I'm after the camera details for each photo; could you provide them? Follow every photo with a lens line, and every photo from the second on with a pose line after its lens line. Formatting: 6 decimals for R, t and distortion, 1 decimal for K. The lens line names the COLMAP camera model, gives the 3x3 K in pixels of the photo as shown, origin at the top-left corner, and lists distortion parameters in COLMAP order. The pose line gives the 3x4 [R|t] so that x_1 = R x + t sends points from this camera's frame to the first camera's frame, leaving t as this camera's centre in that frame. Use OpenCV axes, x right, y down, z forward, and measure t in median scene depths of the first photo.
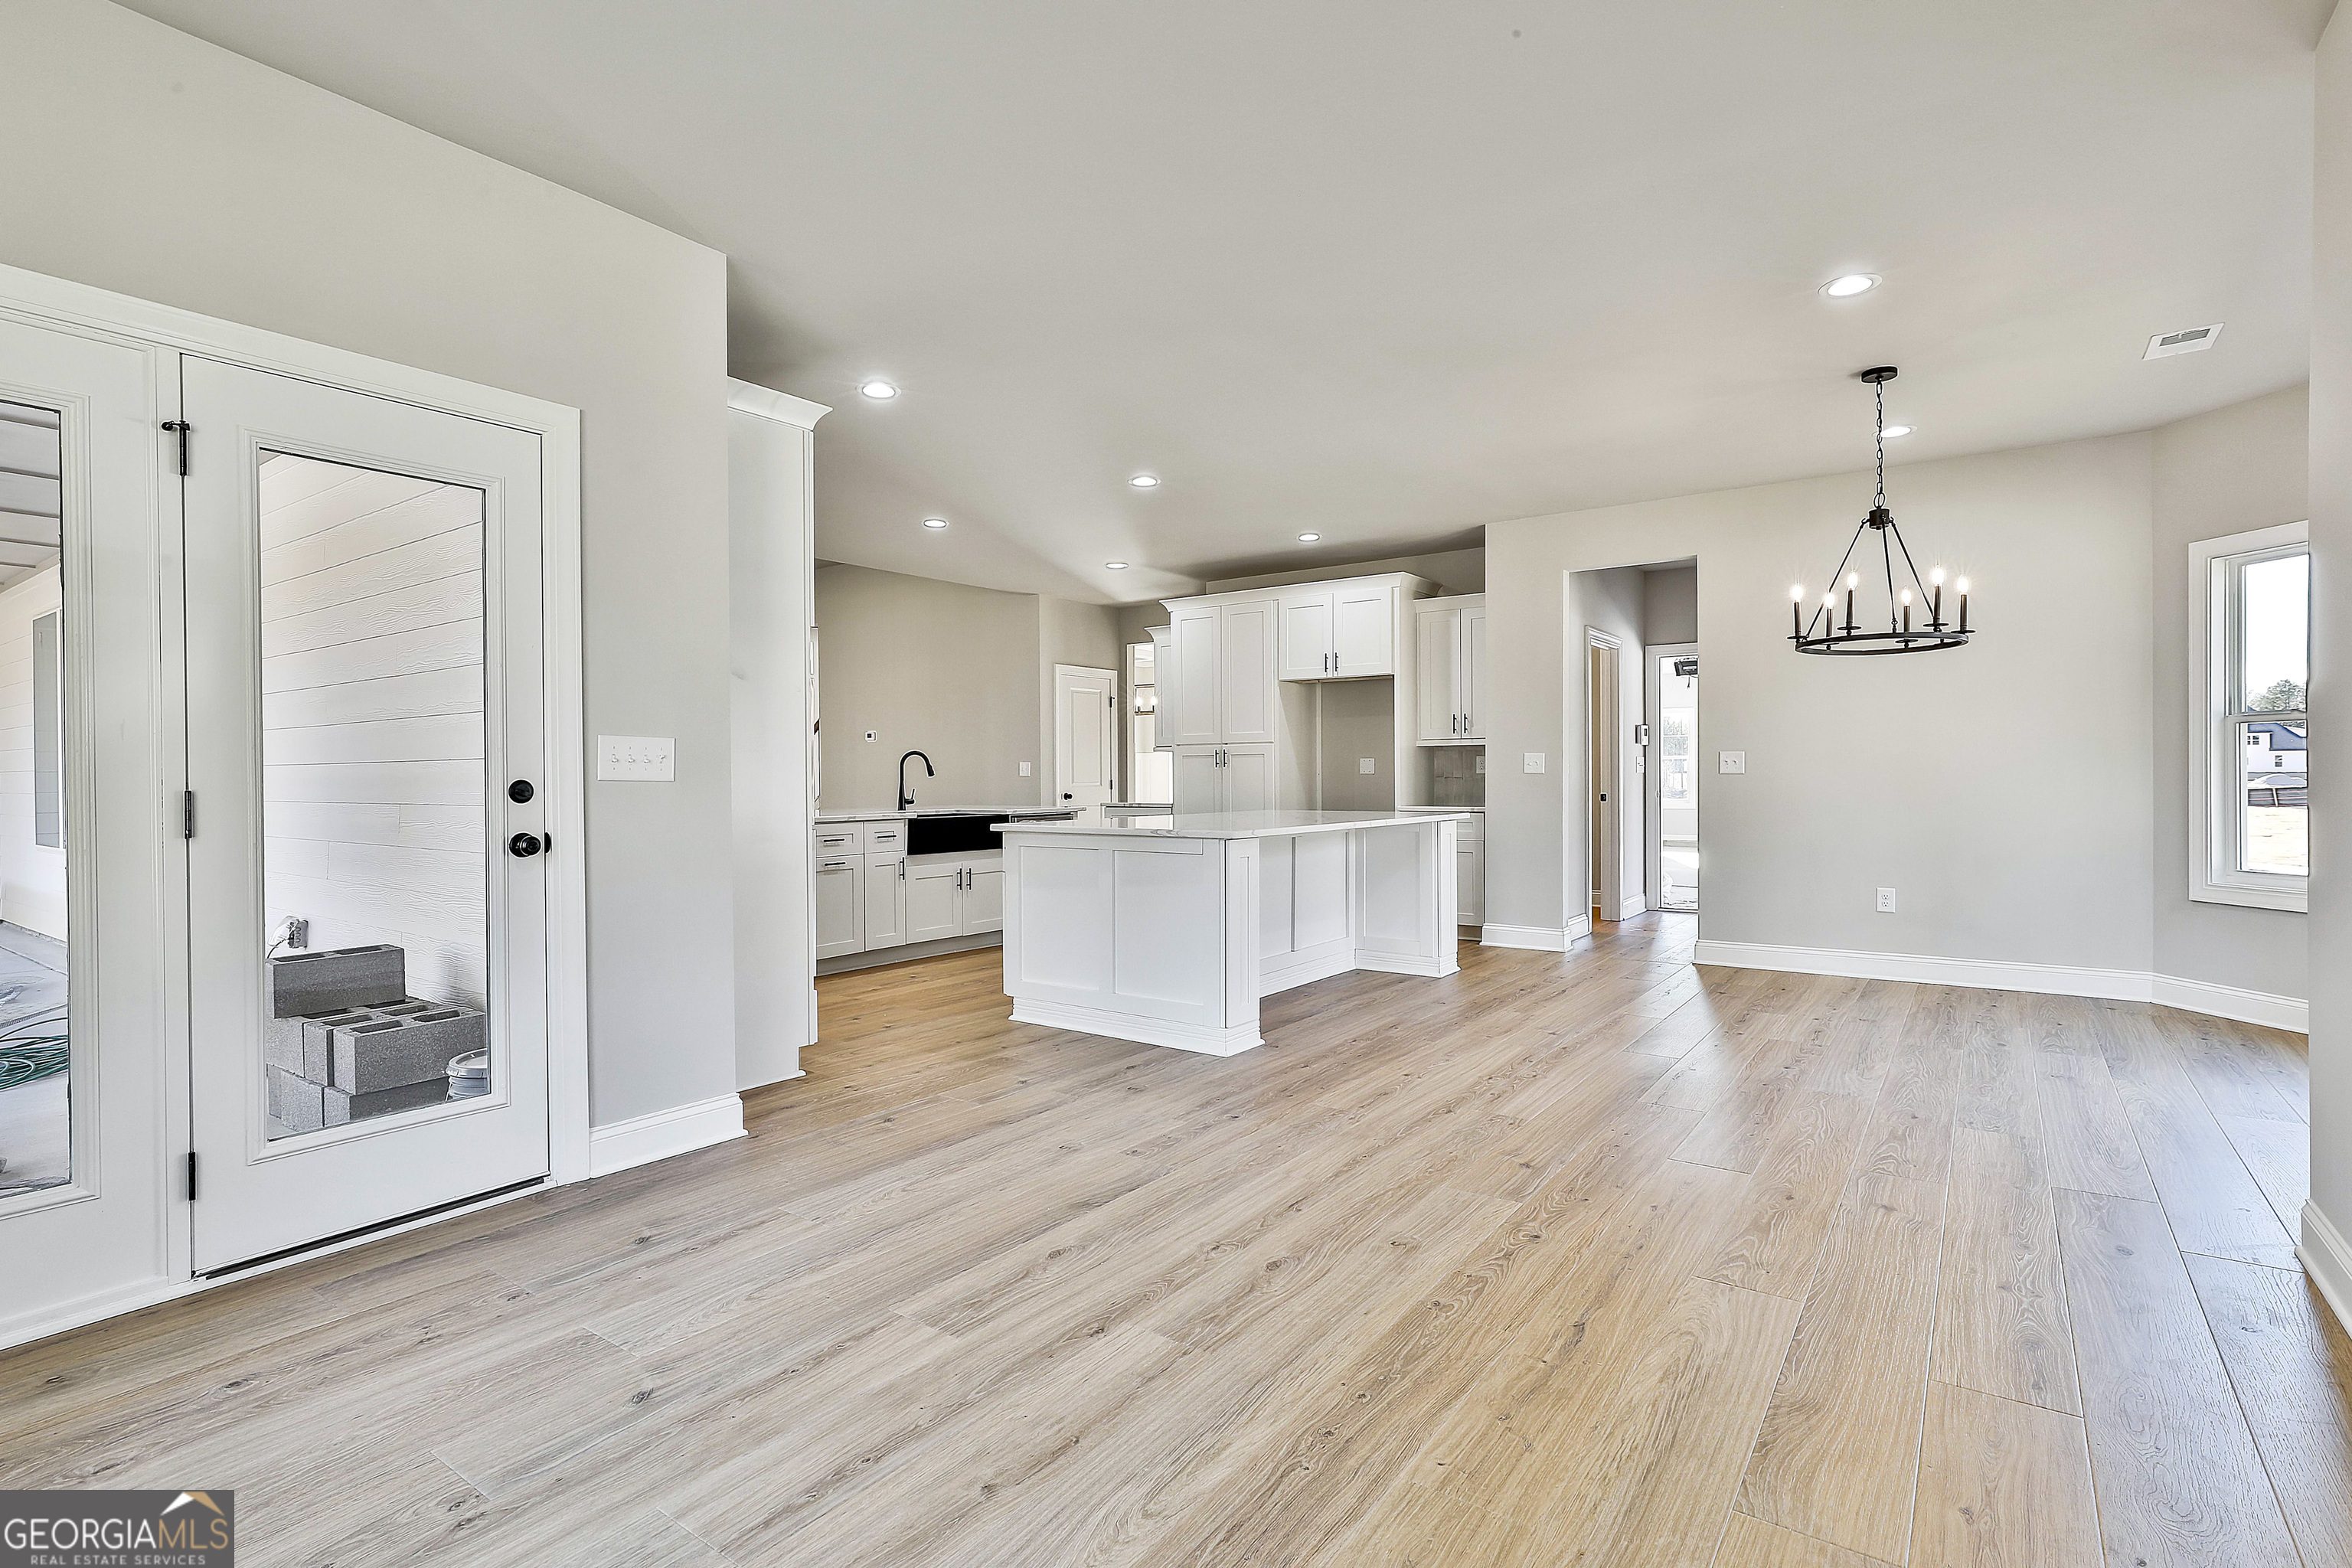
lens RADIAL K [[1136.6, 0, 1178.0], [0, 1136.6, 774.6], [0, 0, 1]] dist [-0.004091, 0.002304]
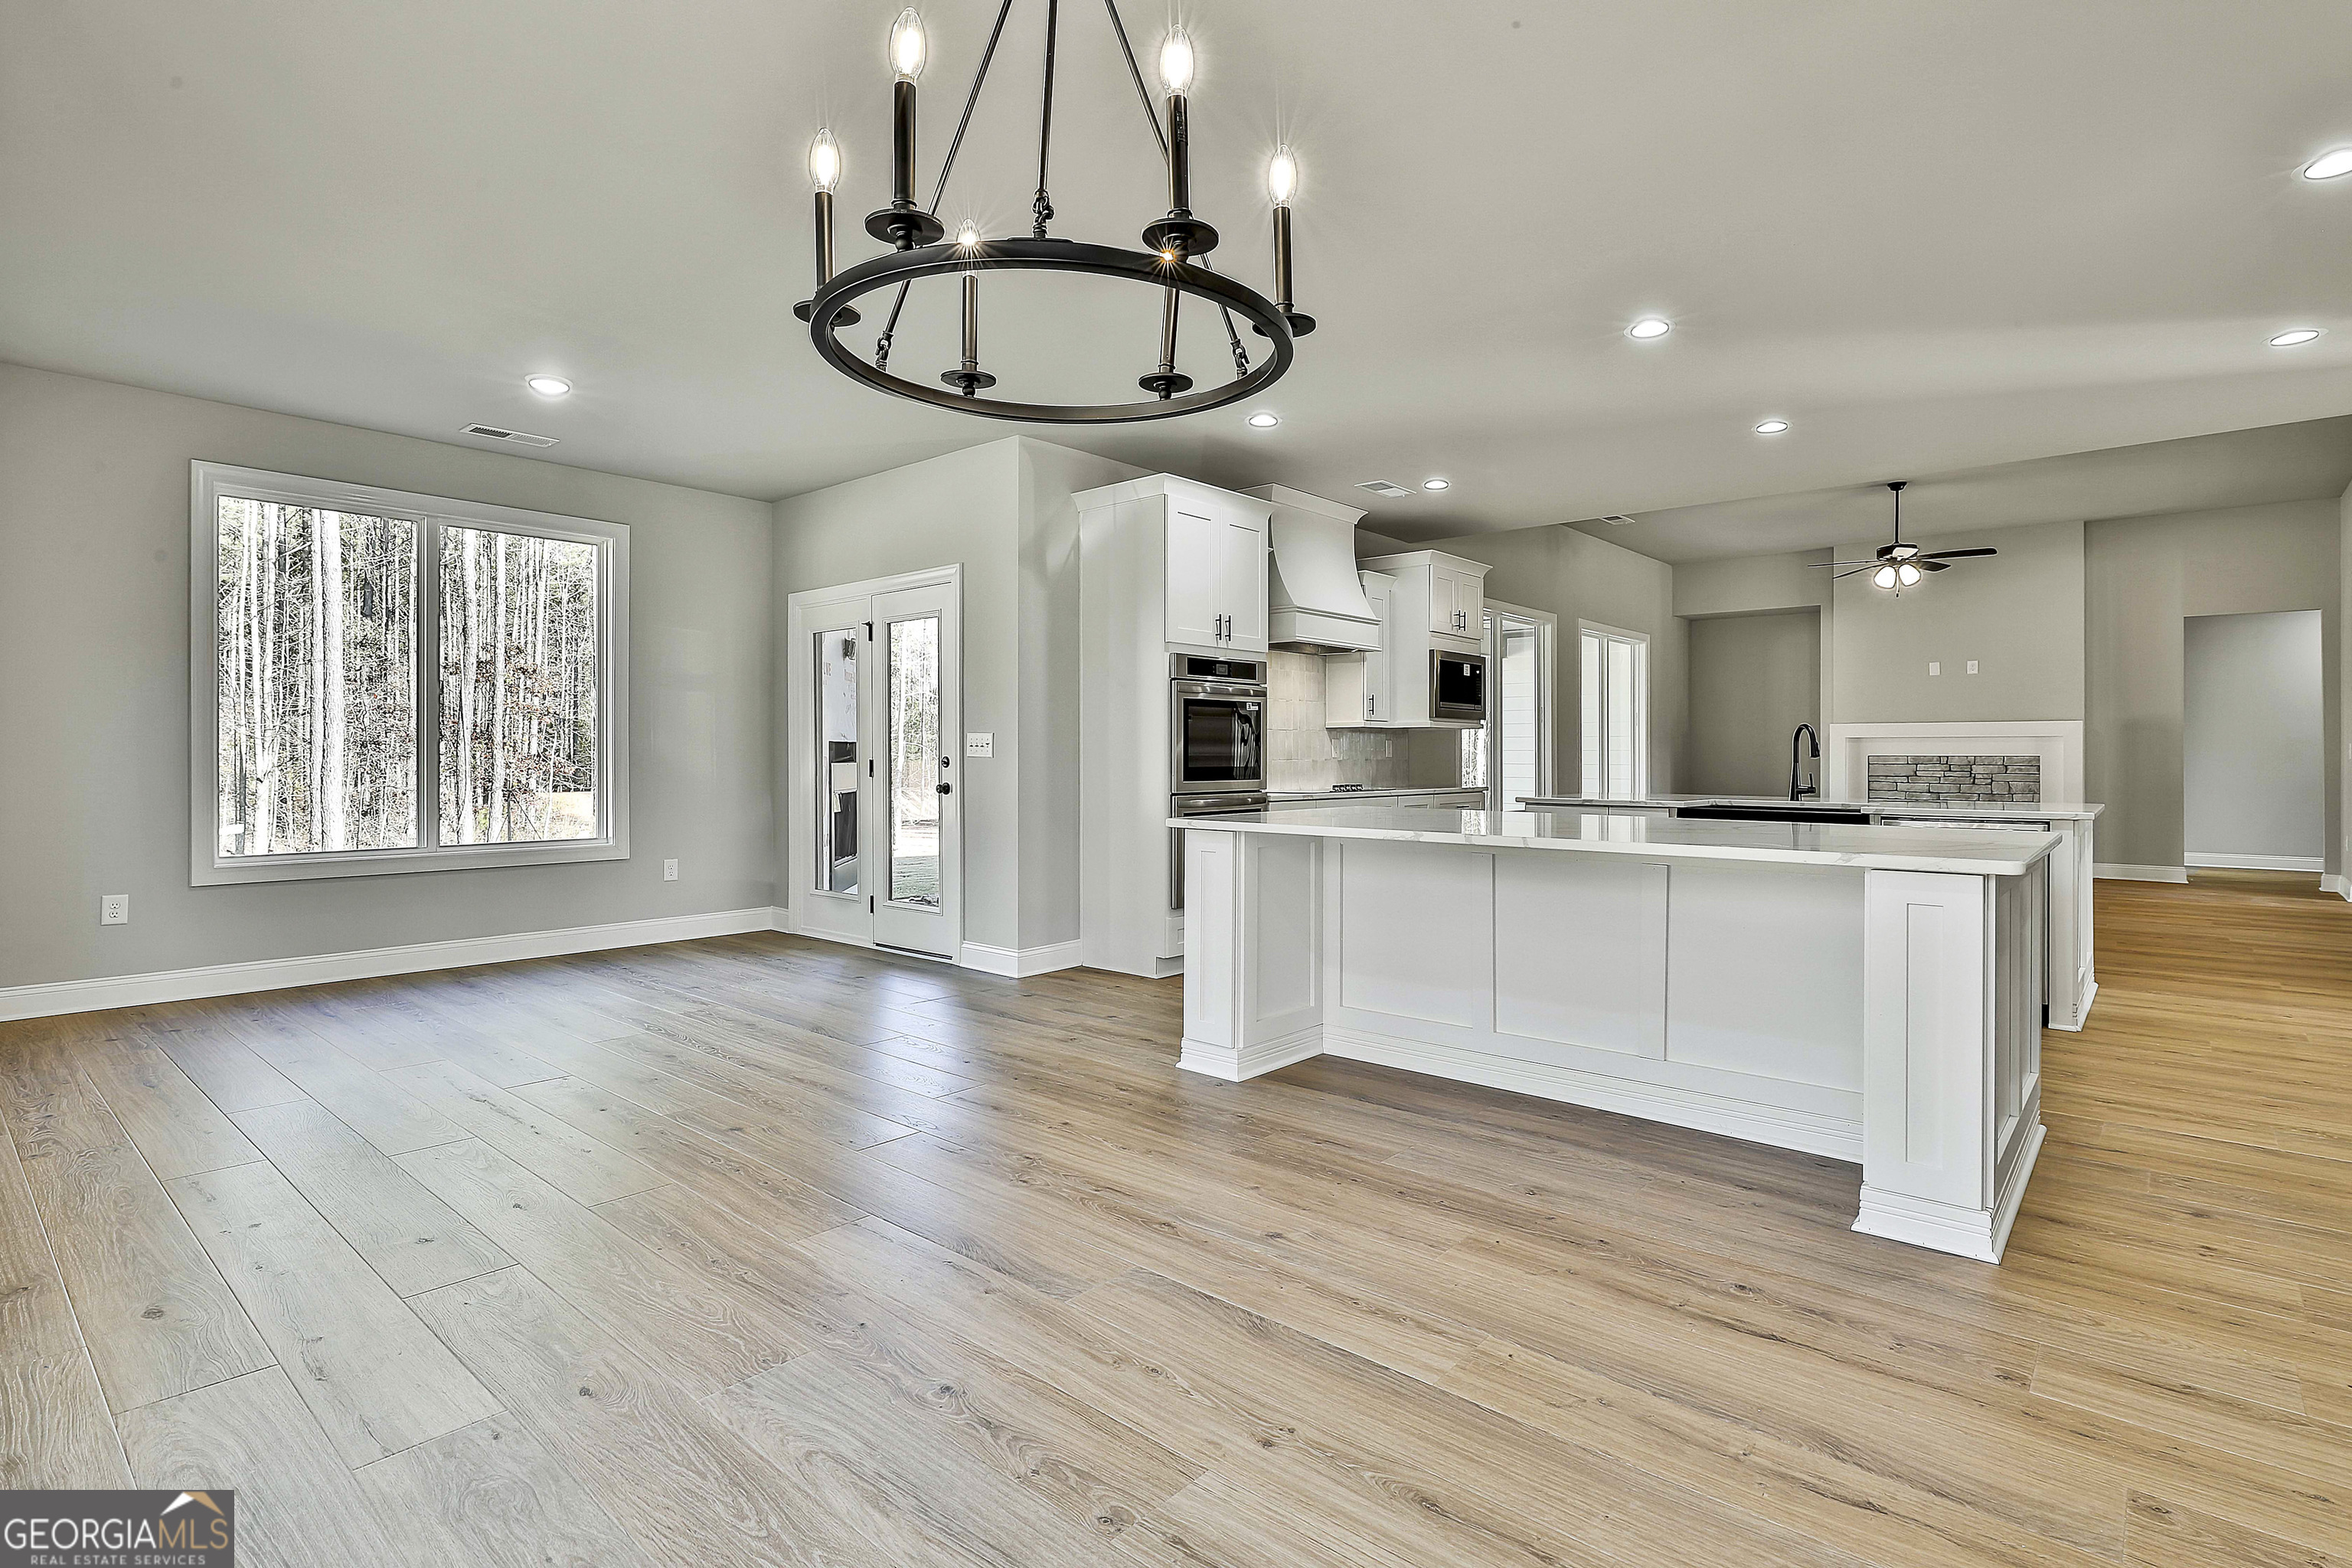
lens RADIAL K [[1144.6, 0, 1179.0], [0, 1144.6, 750.0], [0, 0, 1]] dist [-0.000832, 0.001659]
pose [[-0.094064, 0.001464, -0.995565, 0.565329], [-0.001039, 0.999998, 0.001569, -0.004011], [0.995566, 0.001182, -0.094062, 0.644323]]
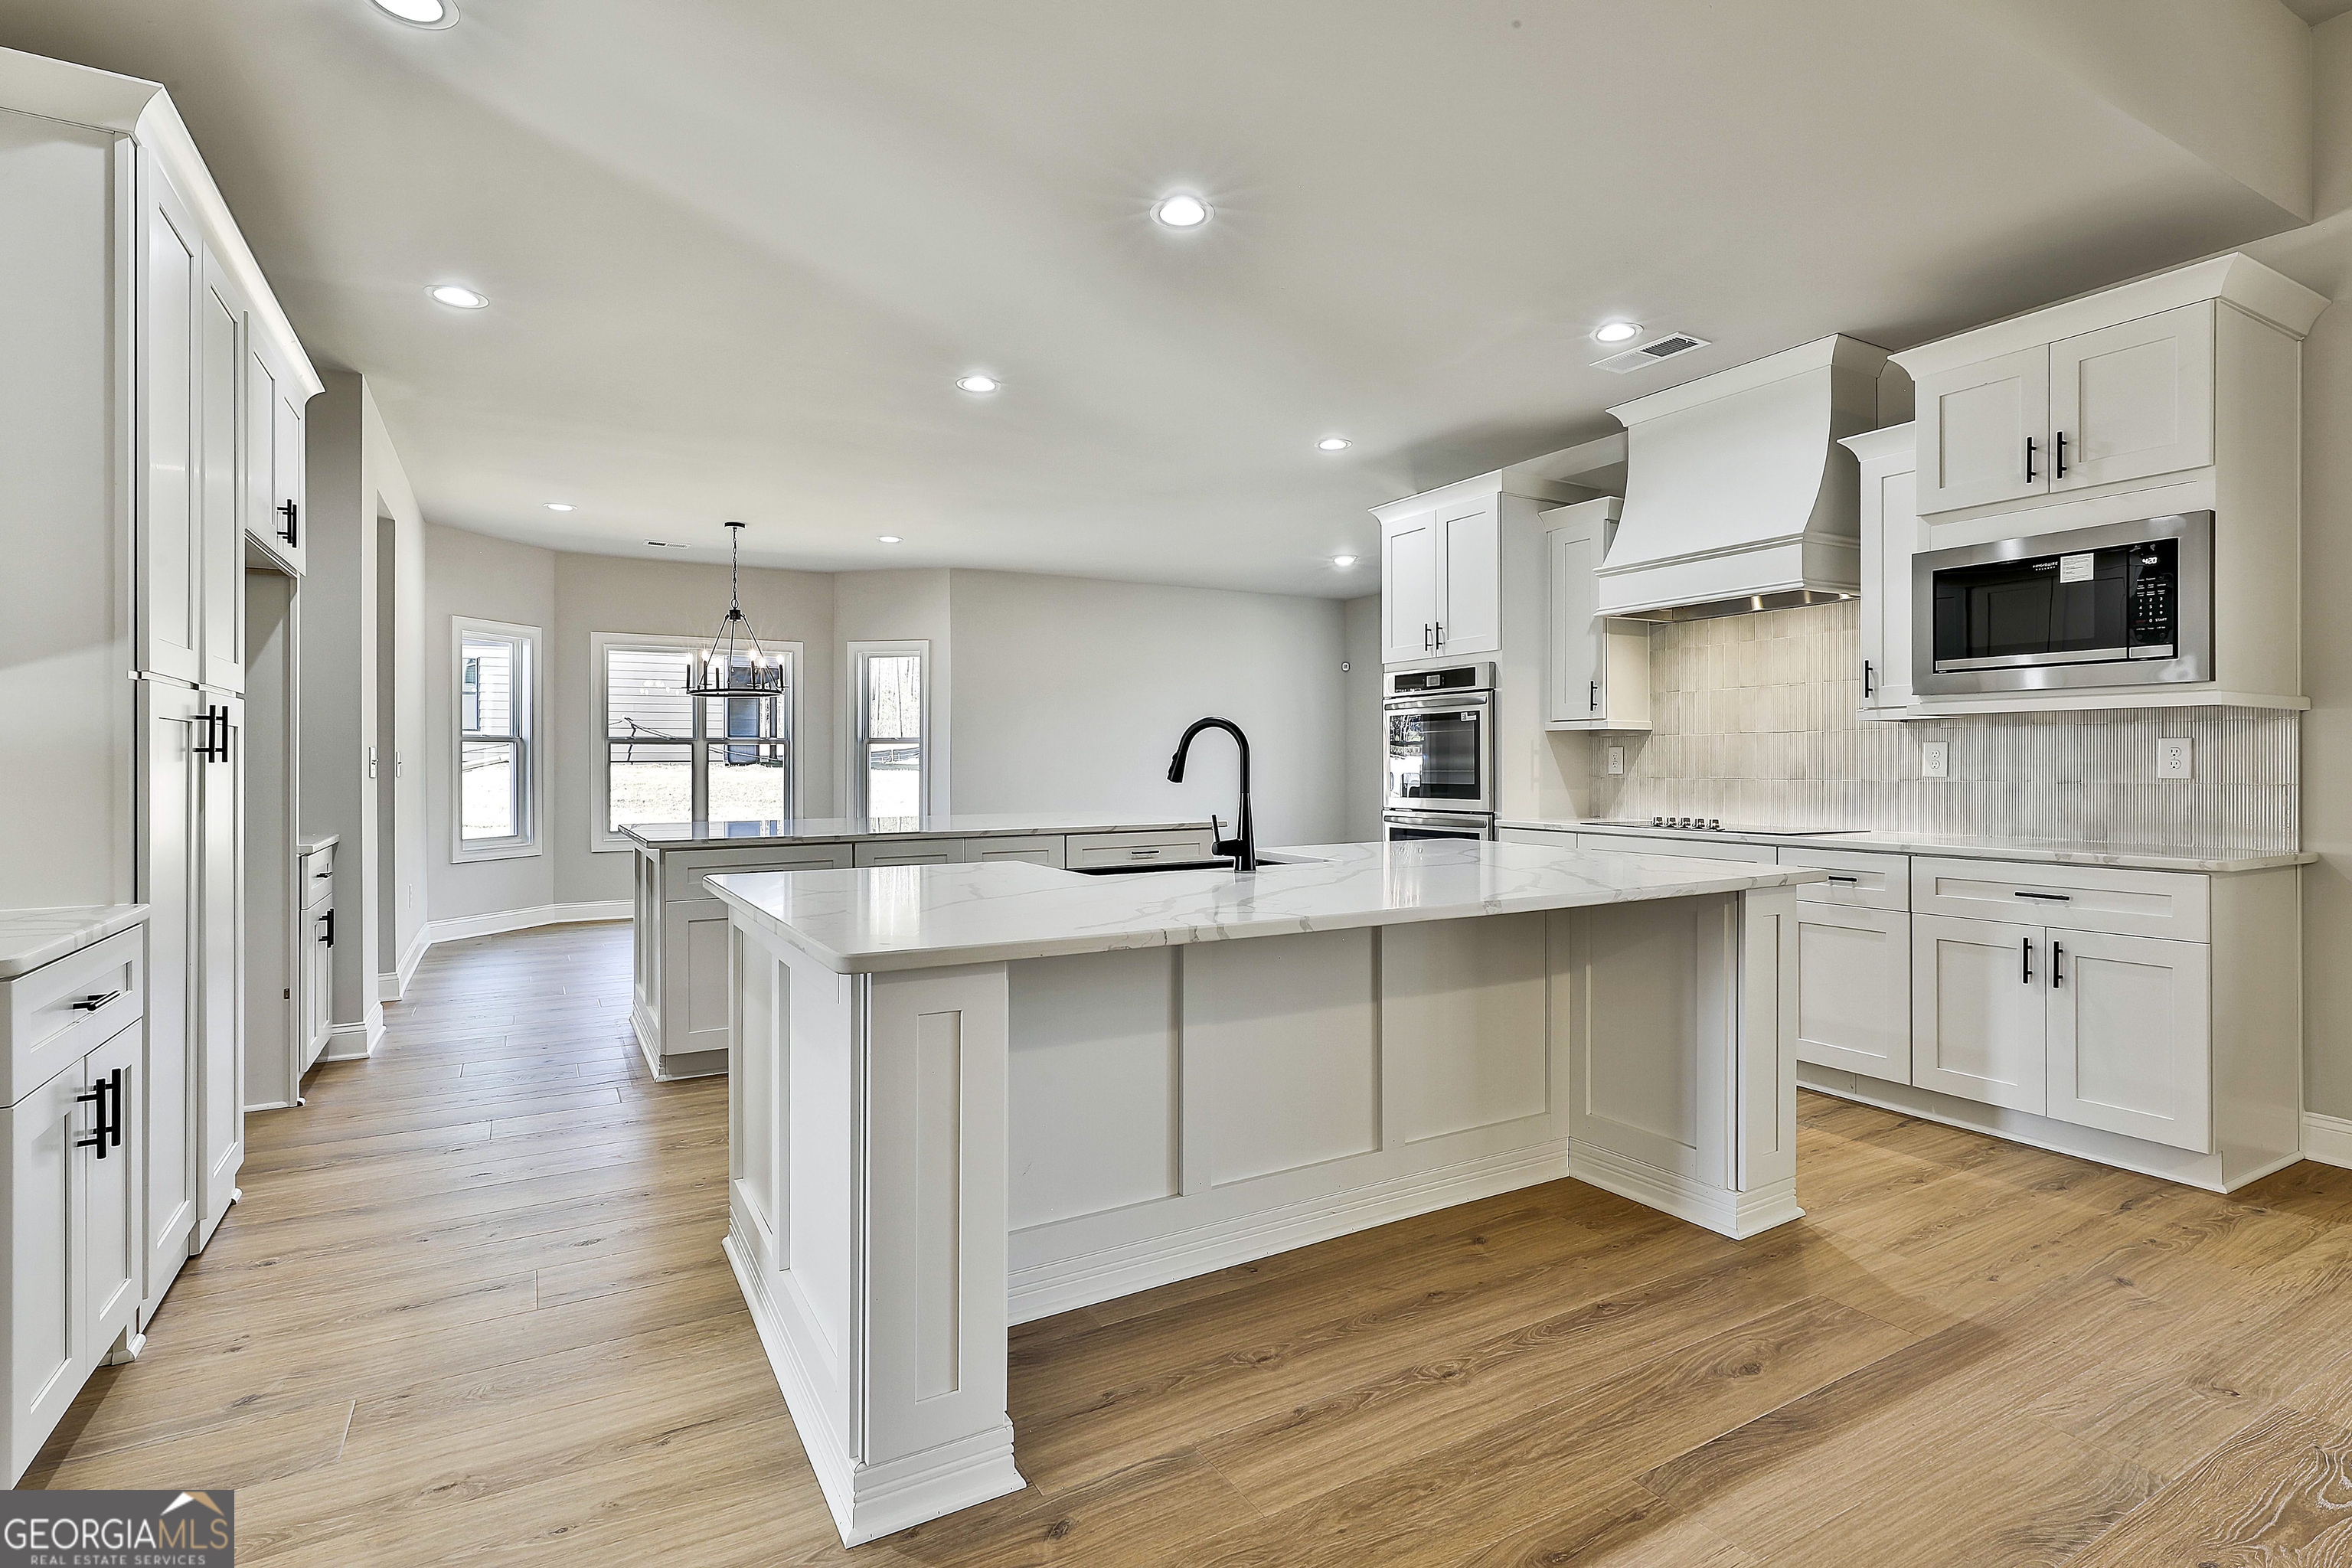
lens RADIAL K [[1136.9, 0, 1182.8], [0, 1136.9, 765.2], [0, 0, 1]] dist [-0.004057, 0.002505]
pose [[-0.912100, 0.008023, 0.409890, -0.375529], [0.008002, 0.999966, -0.001767, -0.003585], [-0.409891, 0.001668, -0.912133, 1.340349]]
